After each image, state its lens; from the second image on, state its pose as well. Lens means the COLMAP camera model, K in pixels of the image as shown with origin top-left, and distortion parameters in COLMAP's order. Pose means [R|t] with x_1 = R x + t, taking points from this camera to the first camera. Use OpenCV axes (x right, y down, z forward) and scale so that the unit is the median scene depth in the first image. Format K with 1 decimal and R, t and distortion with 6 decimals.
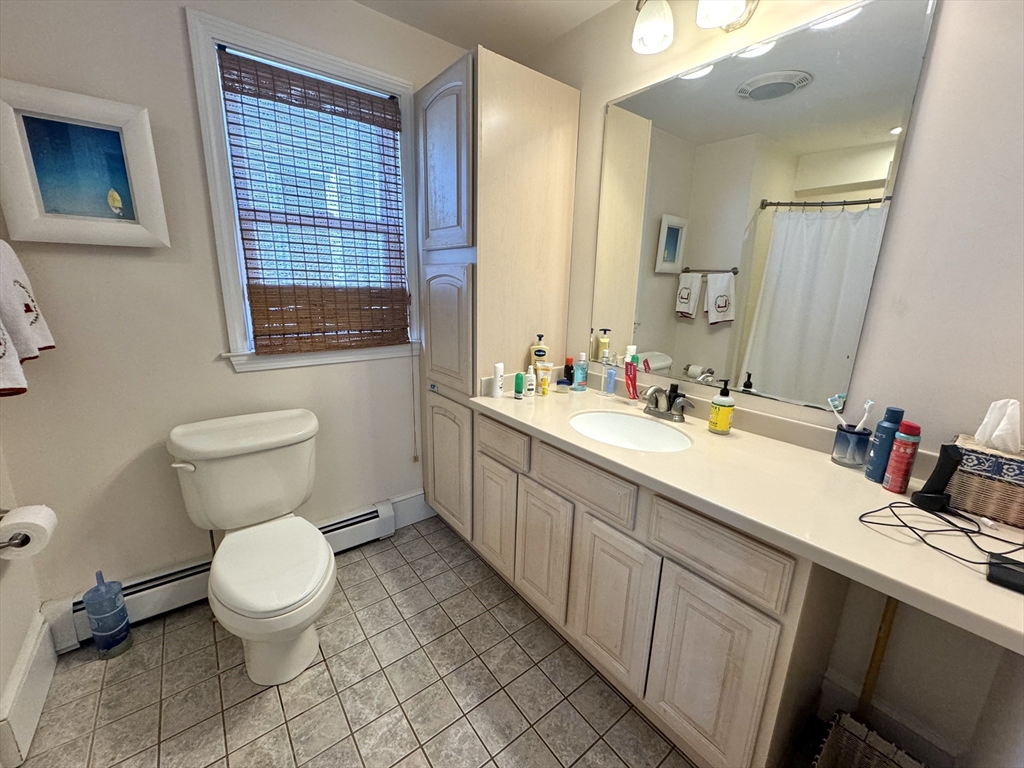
lens RADIAL K [[408.1, 0, 511.8], [0, 408.1, 381.9], [0, 0, 1]] dist [0.000196, -0.000343]
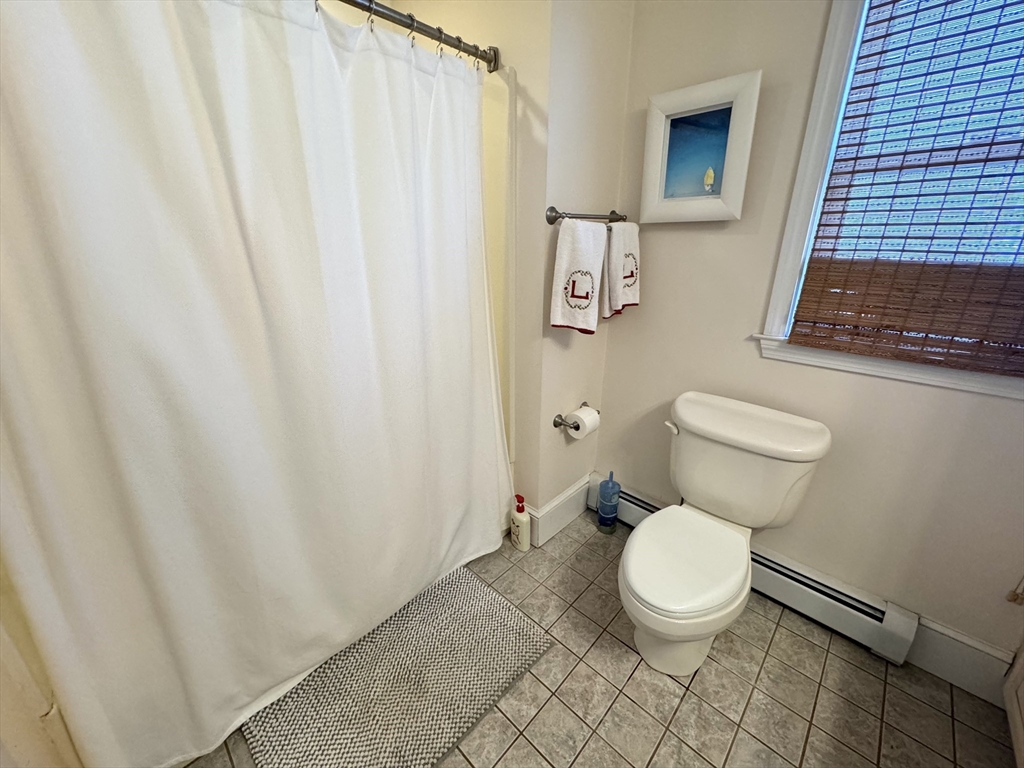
lens RADIAL K [[408.1, 0, 511.8], [0, 408.1, 381.9], [0, 0, 1]] dist [0.000196, -0.000343]
pose [[0.143235, 0.303483, -0.942010, 0.123619], [-0.228477, 0.936253, 0.266888, -0.096623], [0.962955, 0.177000, 0.203443, 0.332880]]
